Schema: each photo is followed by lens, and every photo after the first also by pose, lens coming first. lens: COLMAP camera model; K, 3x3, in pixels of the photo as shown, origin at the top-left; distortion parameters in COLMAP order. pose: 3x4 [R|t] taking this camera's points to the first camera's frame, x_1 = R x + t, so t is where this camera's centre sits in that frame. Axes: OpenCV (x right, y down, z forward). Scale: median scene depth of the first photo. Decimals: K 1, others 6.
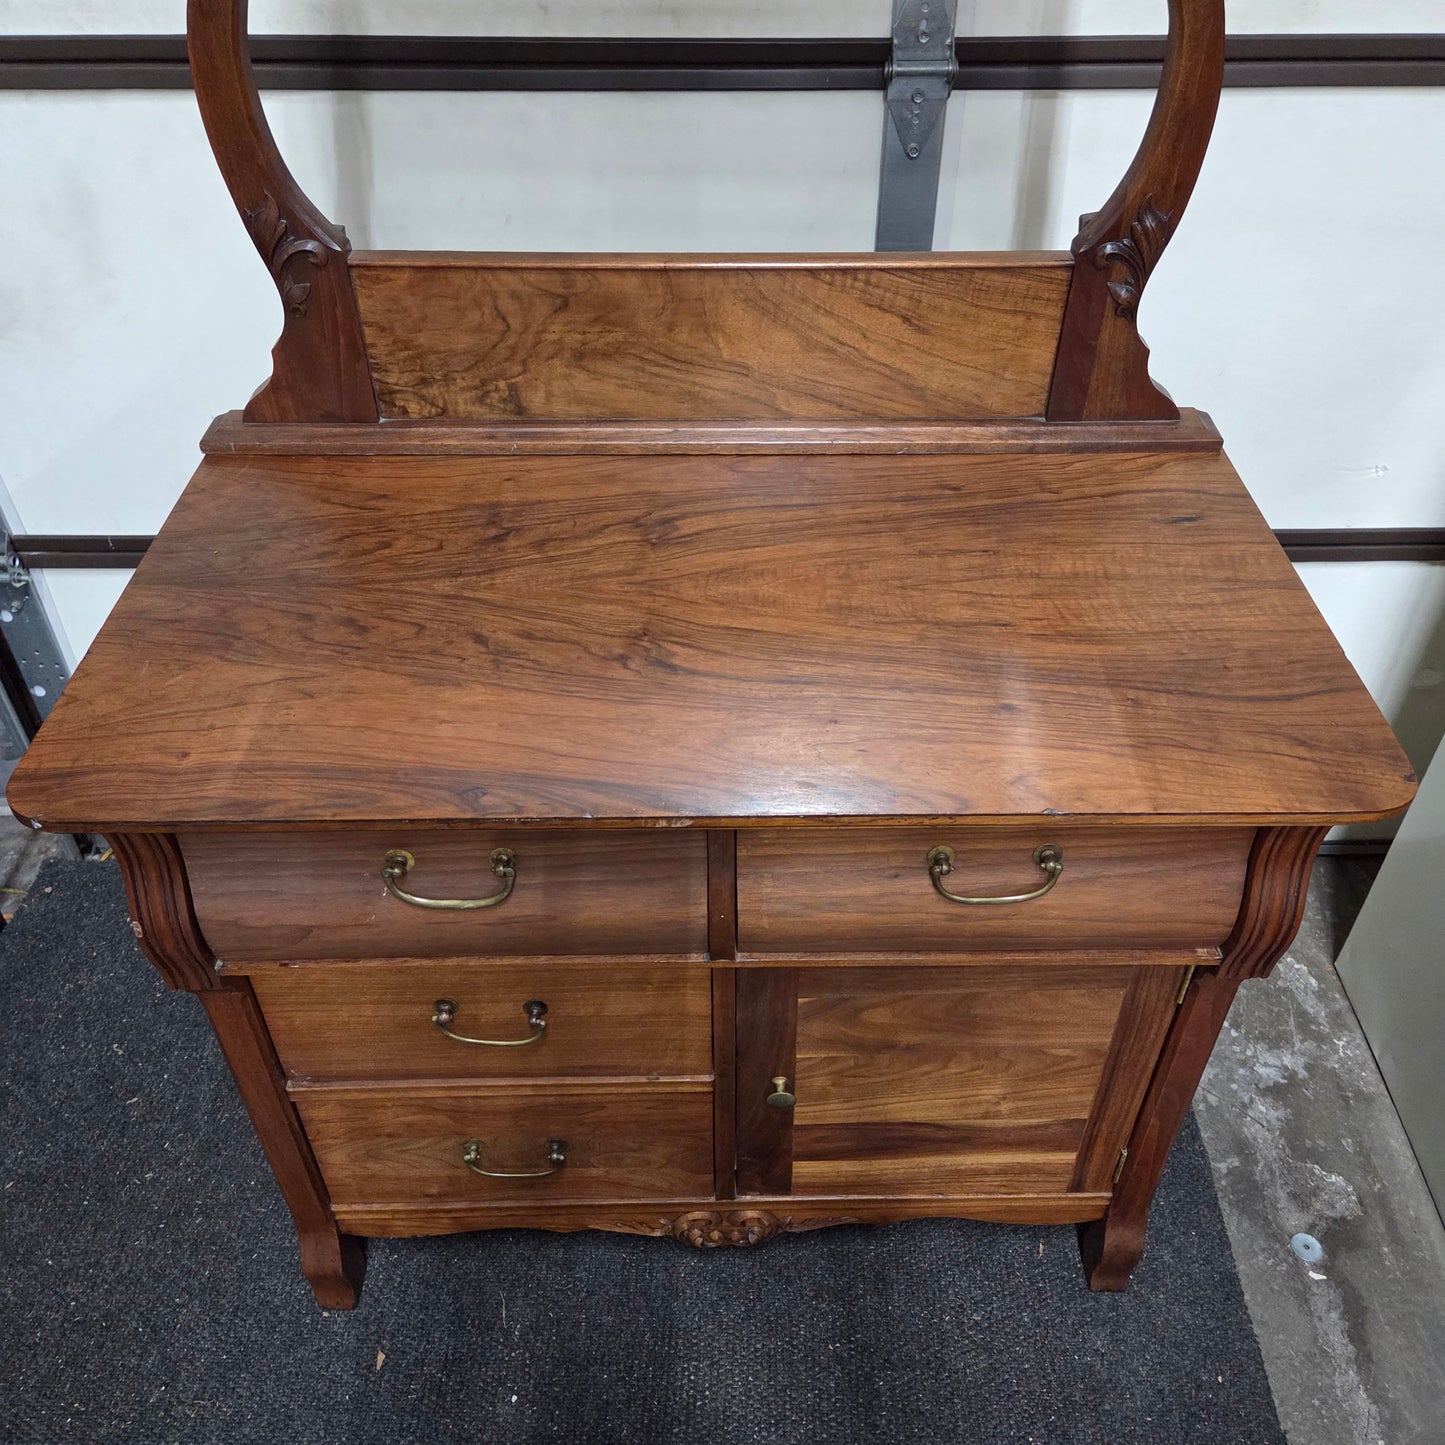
lens RADIAL K [[1280.4, 0, 742.0], [0, 1280.4, 721.8], [0, 0, 1]] dist [0.081158, -0.077119]
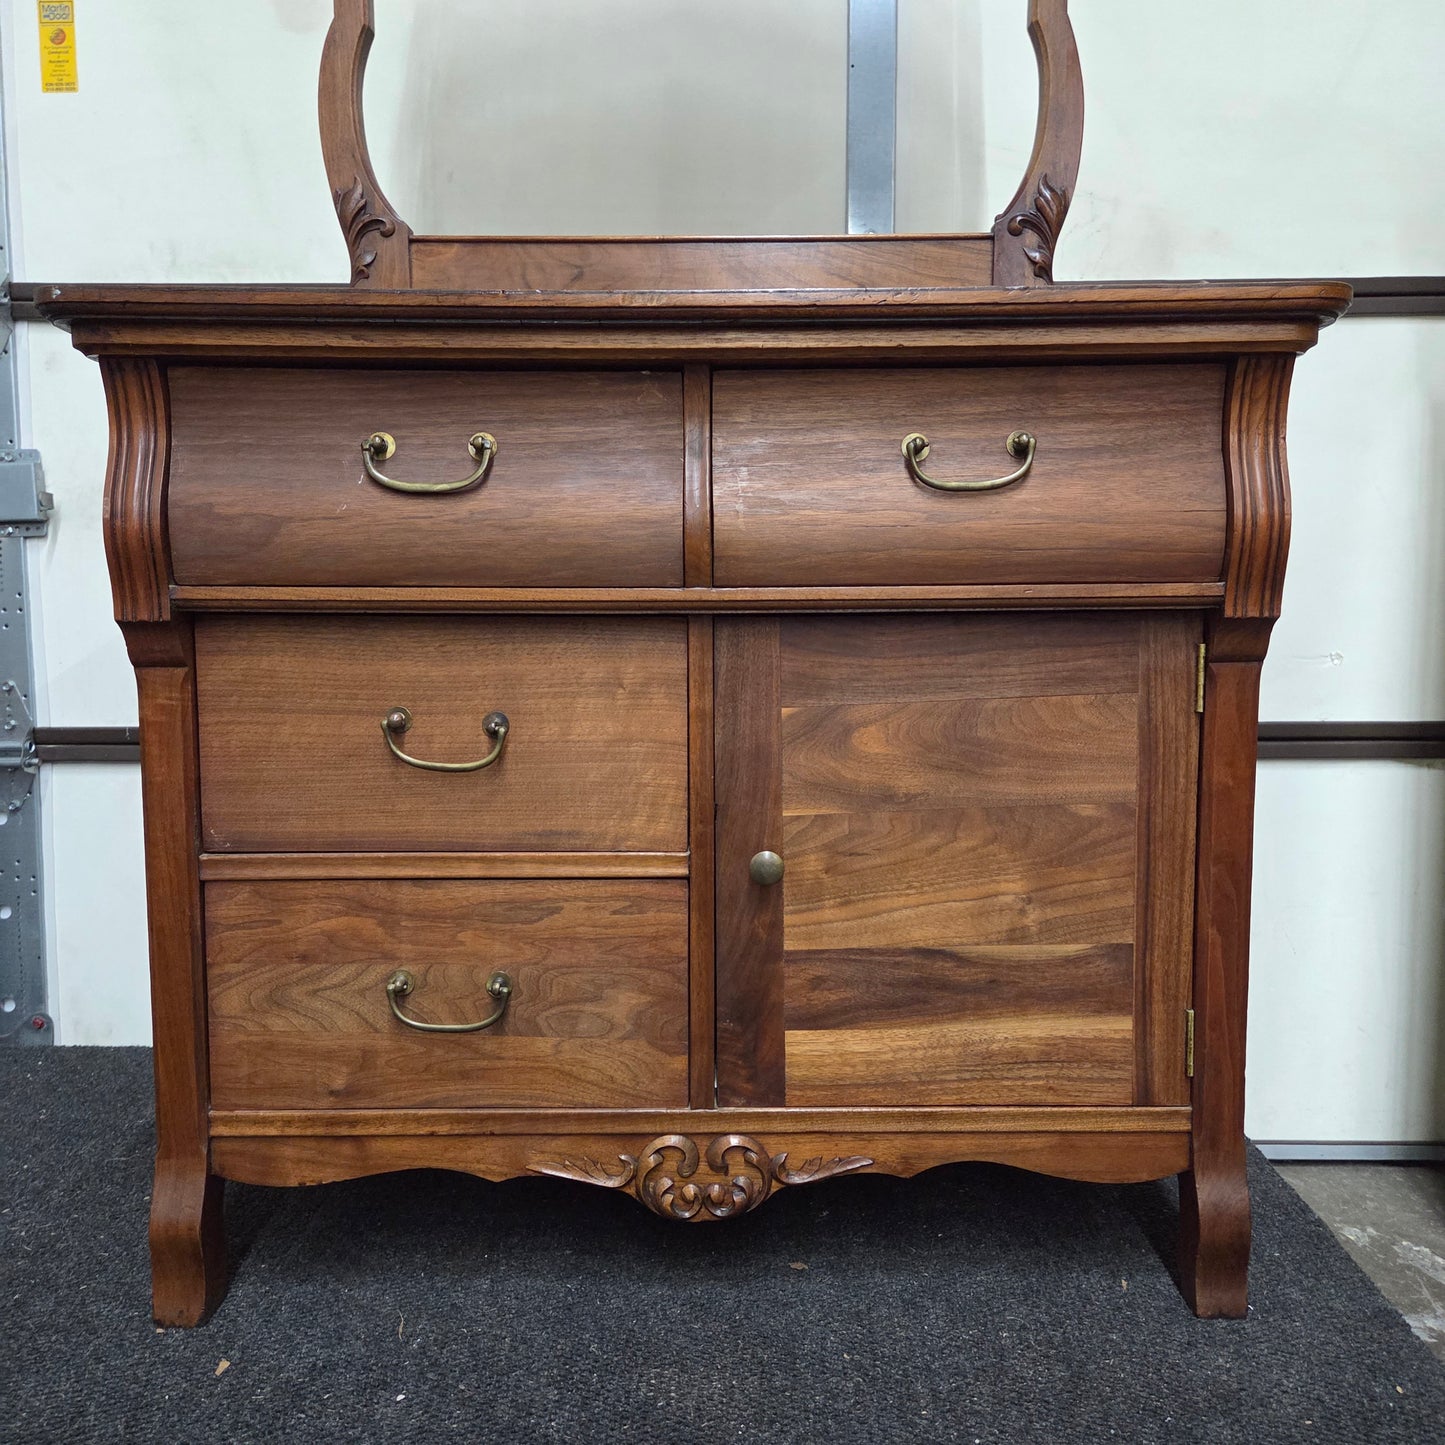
lens RADIAL K [[1287.4, 0, 726.1], [0, 1287.4, 750.1], [0, 0, 1]] dist [0.085732, -0.089310]
pose [[0.999832, -0.005025, -0.017604, 0.018700], [-0.006026, 0.817683, -0.575638, 0.721477], [0.017287, 0.575648, 0.817515, 0.245581]]
